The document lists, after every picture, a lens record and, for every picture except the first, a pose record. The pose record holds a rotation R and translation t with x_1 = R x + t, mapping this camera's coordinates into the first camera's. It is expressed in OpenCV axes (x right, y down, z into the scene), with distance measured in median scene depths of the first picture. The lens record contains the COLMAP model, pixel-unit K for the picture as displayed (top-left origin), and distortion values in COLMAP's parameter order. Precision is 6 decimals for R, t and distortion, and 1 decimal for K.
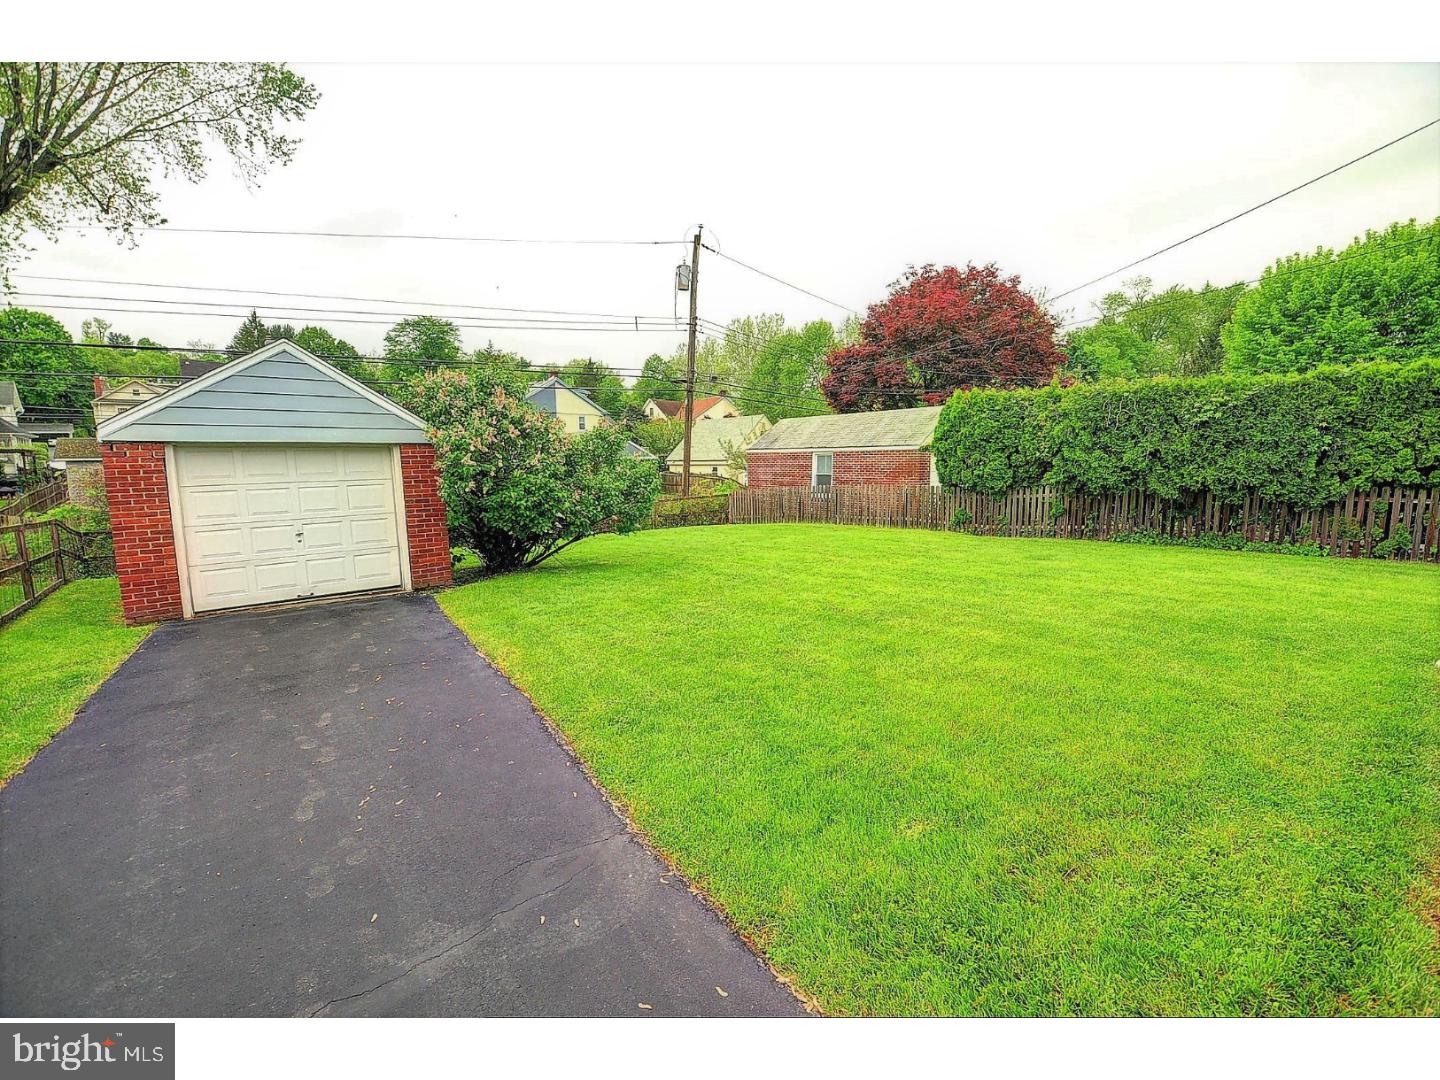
lens RADIAL K [[628.3, 0, 717.1], [0, 628.3, 543.1], [0, 0, 1]] dist [-0.010241, -0.005656]
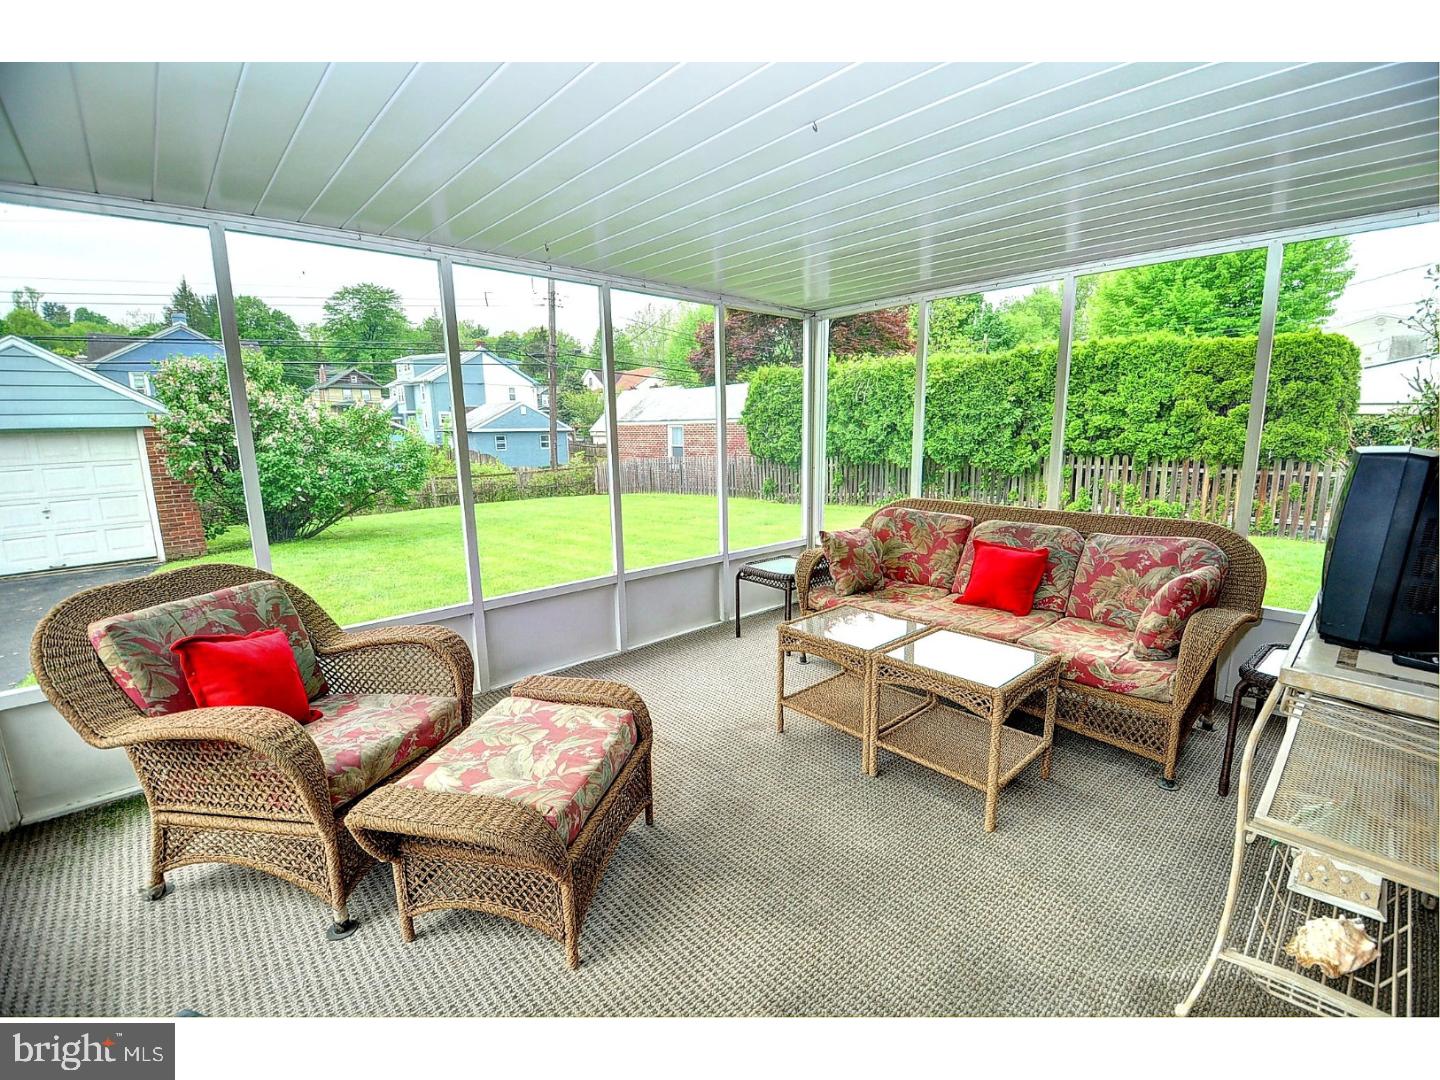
lens RADIAL K [[628.3, 0, 726.1], [0, 628.3, 551.6], [0, 0, 1]] dist [-0.010241, -0.005656]
pose [[0.999261, -0.014935, 0.035419, 0.289185], [0.012729, 0.998013, 0.061714, 0.003503], [-0.036270, -0.061218, 0.997465, -0.078300]]
